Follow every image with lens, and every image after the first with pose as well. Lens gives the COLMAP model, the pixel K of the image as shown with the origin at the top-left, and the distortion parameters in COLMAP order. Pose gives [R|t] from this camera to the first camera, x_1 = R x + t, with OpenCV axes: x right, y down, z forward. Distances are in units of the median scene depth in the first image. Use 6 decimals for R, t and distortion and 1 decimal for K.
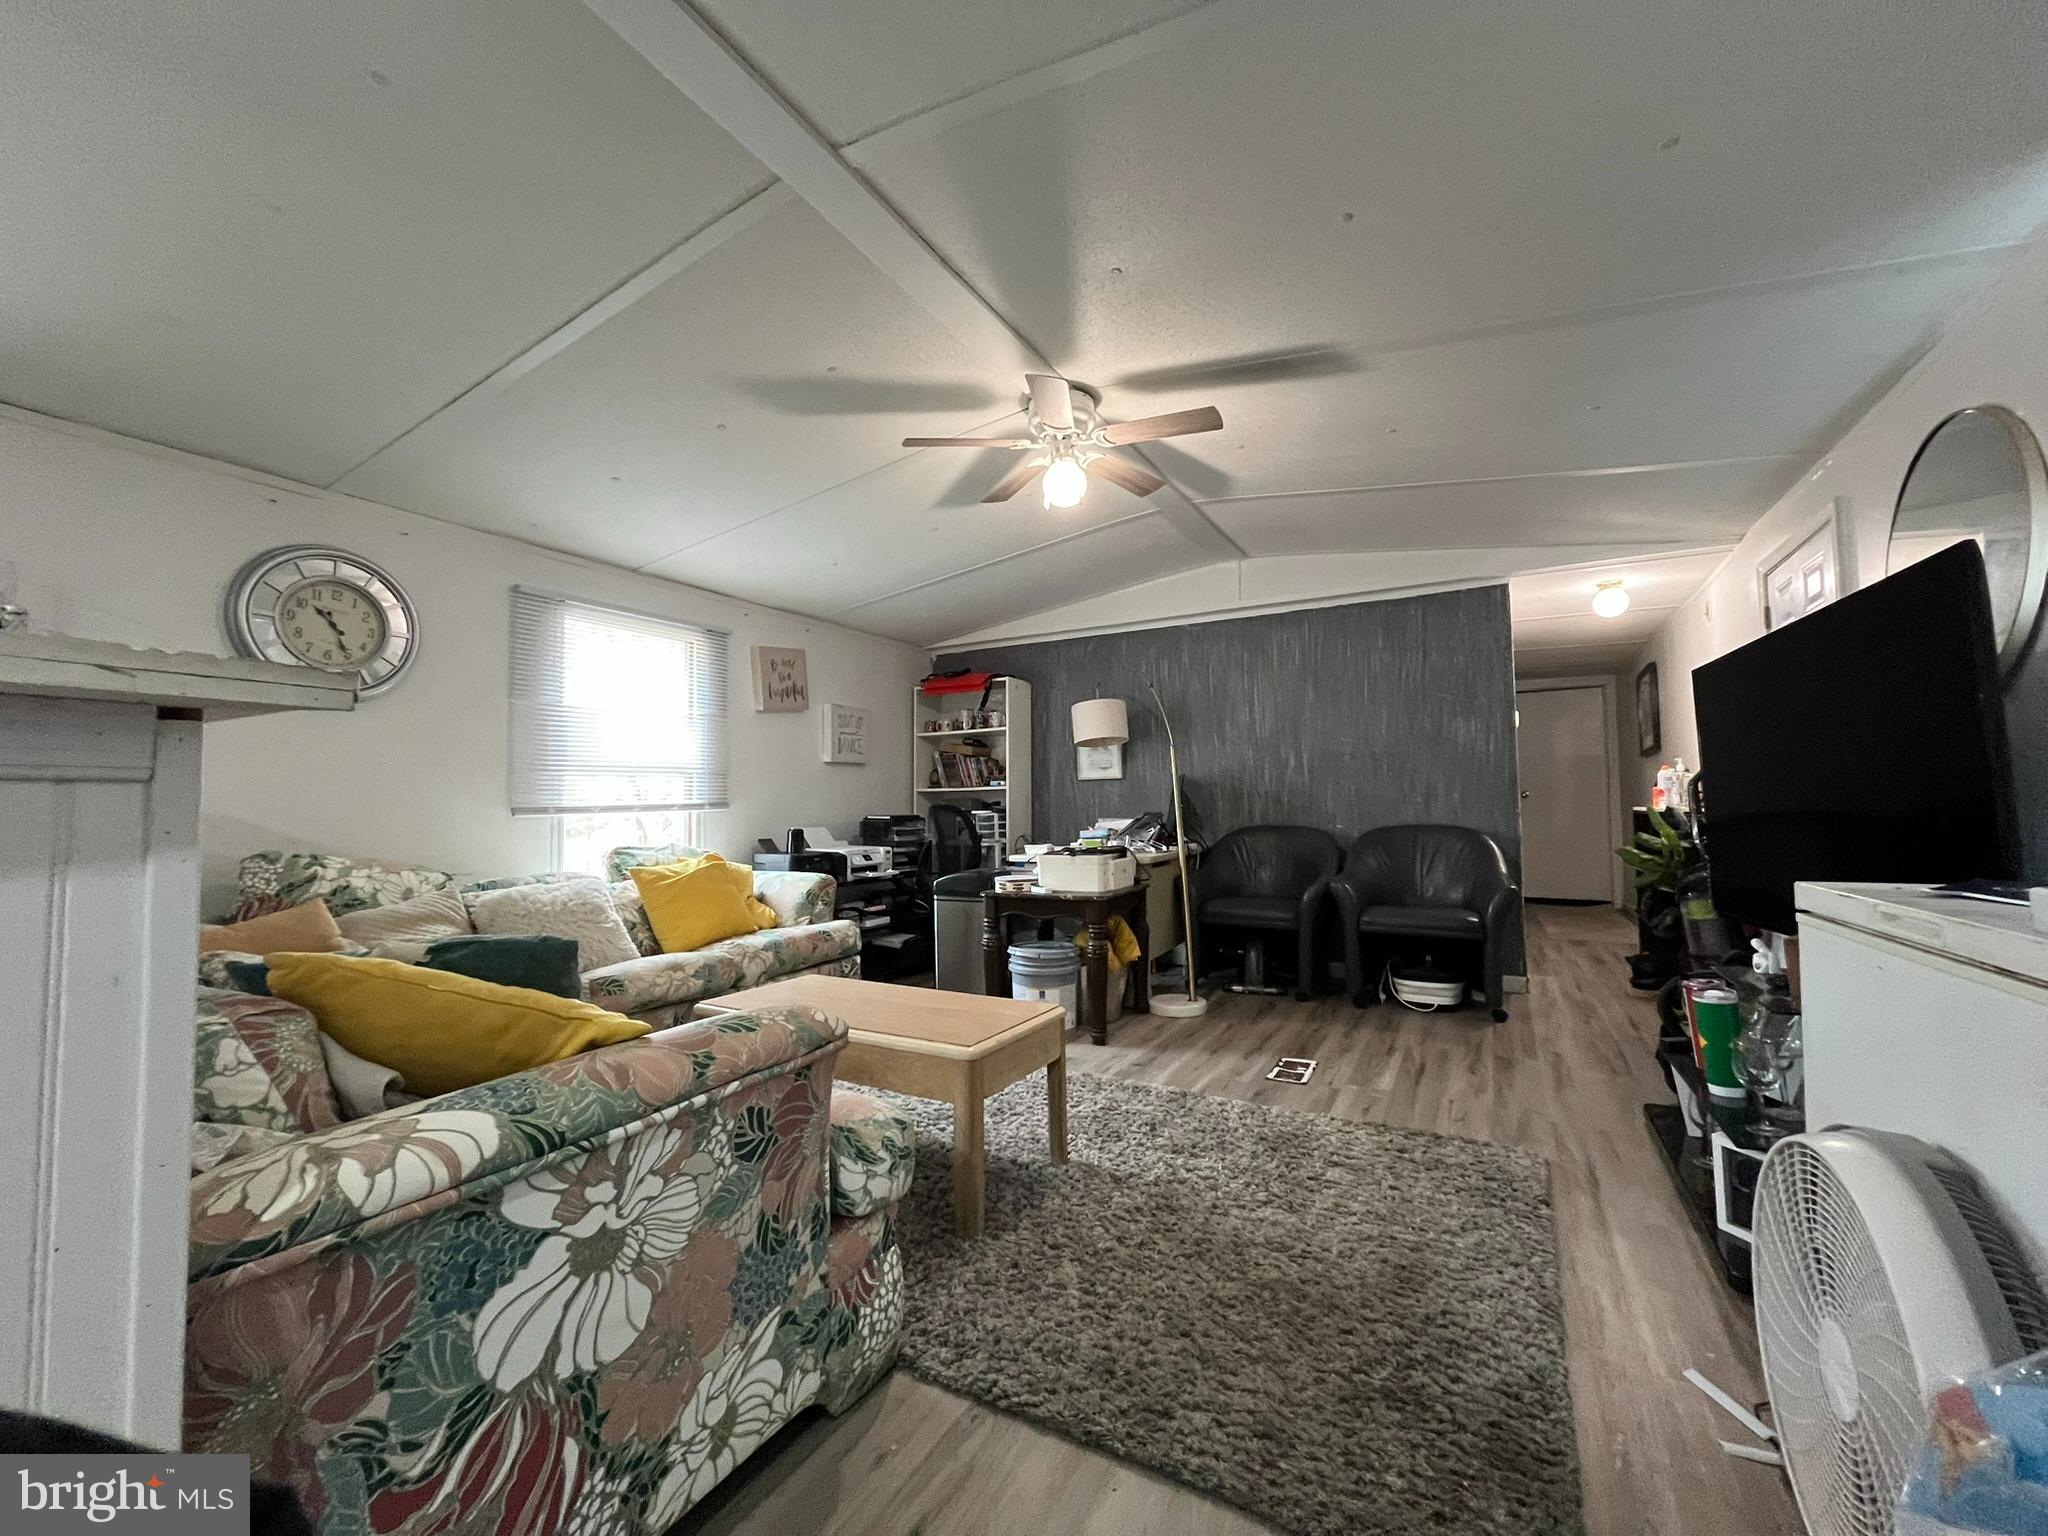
lens RADIAL K [[824.2, 0, 1024.0], [0, 824.2, 768.0], [0, 0, 1]] dist [-0.001659, 0.000129]
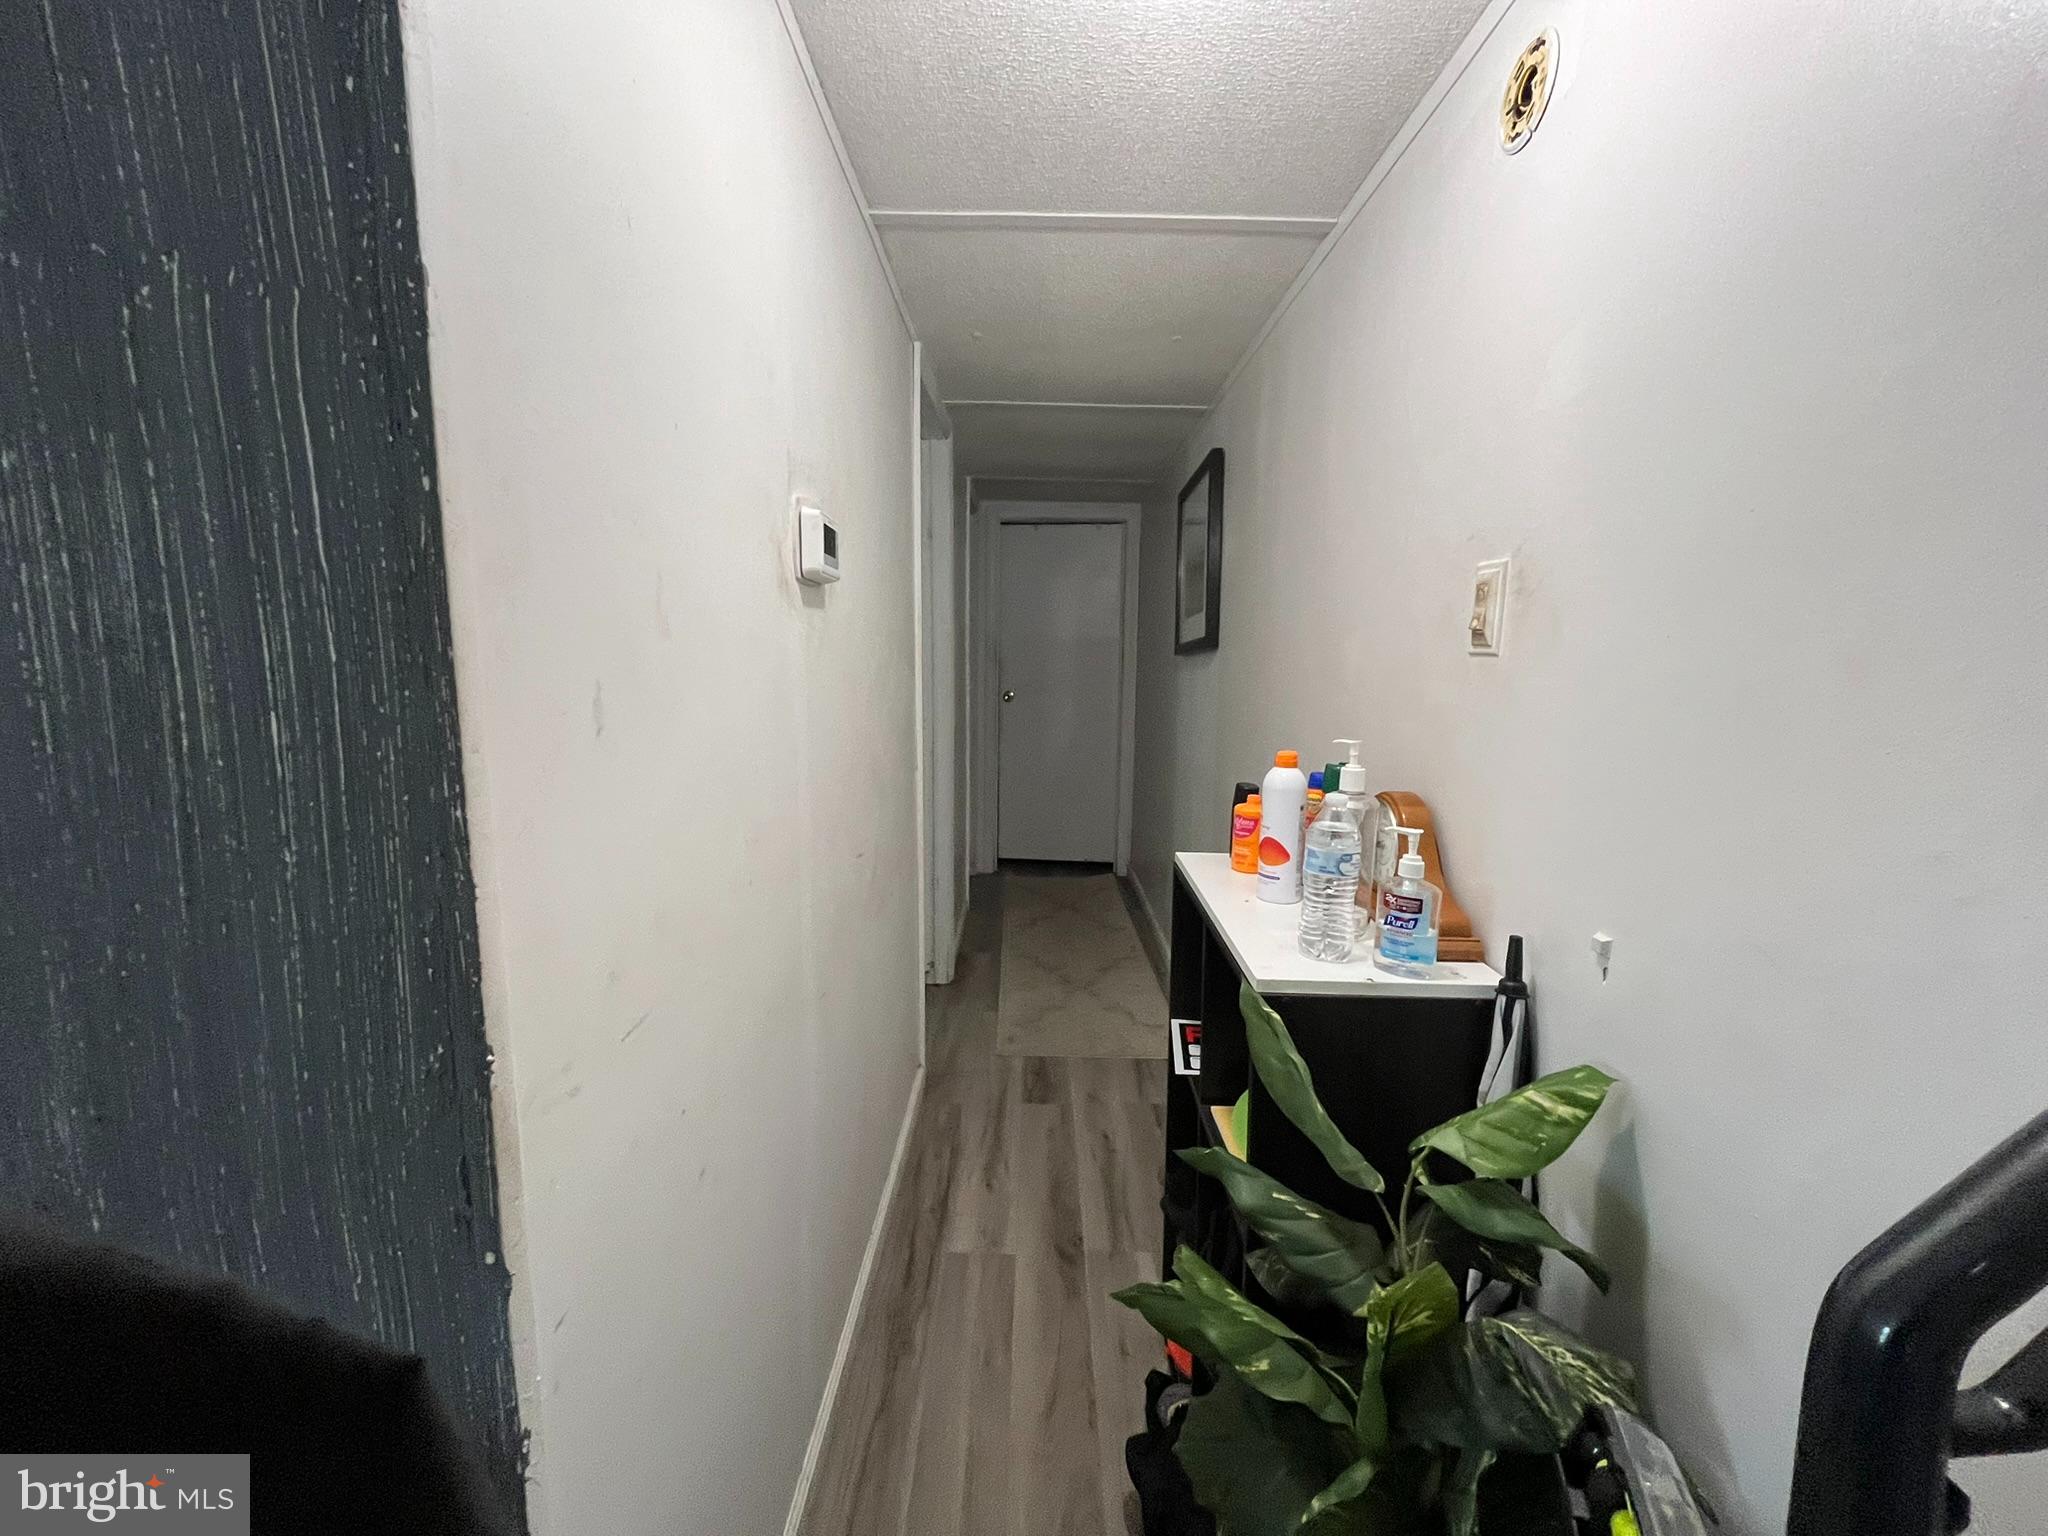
lens RADIAL K [[824.2, 0, 1024.0], [0, 824.2, 768.0], [0, 0, 1]] dist [-0.001659, 0.000129]
pose [[0.878702, -0.055315, 0.474154, 0.396983], [-0.031100, 0.984521, 0.172488, -0.028198], [-0.476356, -0.166311, 0.863380, 0.559648]]
